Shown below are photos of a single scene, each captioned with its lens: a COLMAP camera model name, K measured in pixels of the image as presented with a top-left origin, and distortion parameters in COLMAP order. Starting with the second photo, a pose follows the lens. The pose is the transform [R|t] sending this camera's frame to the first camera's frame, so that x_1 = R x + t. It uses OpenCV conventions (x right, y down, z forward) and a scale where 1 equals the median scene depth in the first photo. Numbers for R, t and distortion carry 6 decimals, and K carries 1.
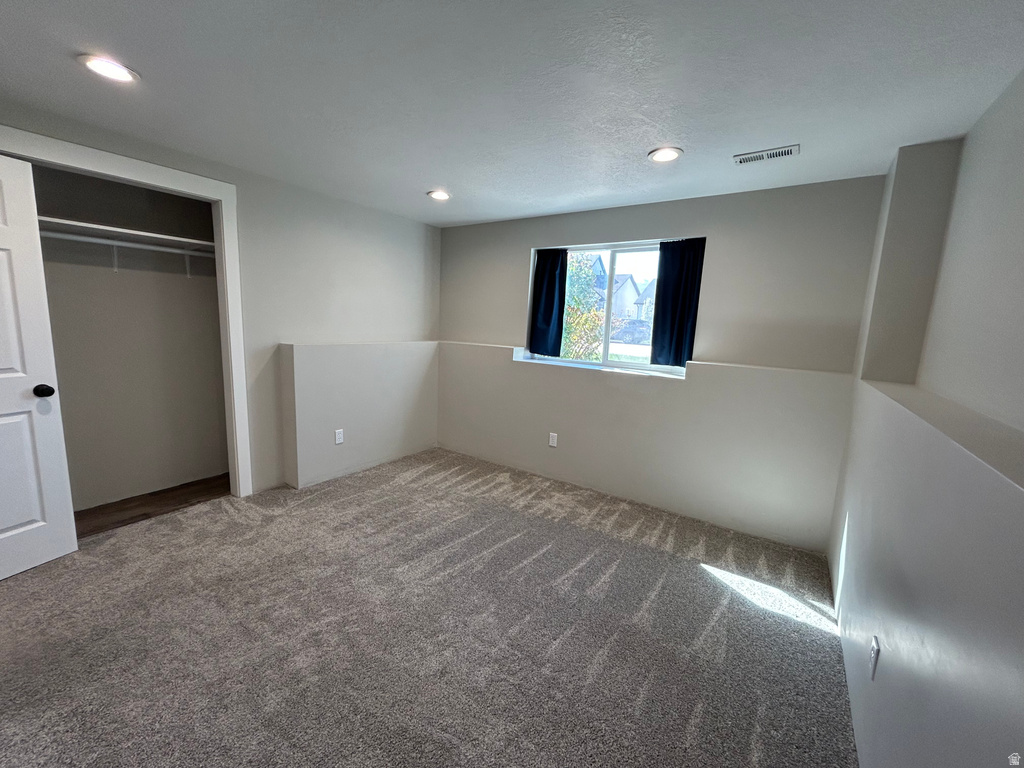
lens RADIAL K [[411.3, 0, 510.5], [0, 411.3, 385.9], [0, 0, 1]] dist [-0.002234, -0.000287]
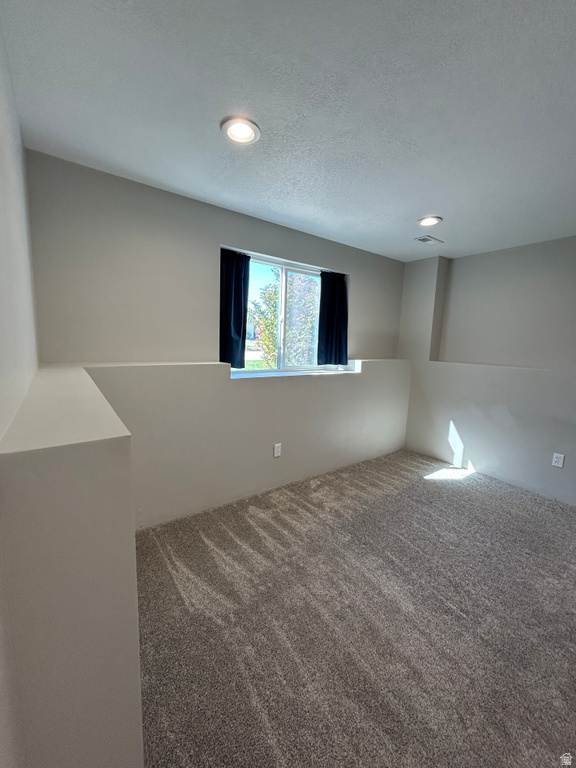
lens RADIAL K [[308.5, 0, 286.9], [0, 308.5, 384.0], [0, 0, 1]] dist [-0.002234, -0.000287]
pose [[0.338201, -0.164211, 0.926636, -0.609091], [0.128637, 0.983483, 0.127335, -0.132173], [-0.932240, 0.076135, 0.353739, 0.758130]]
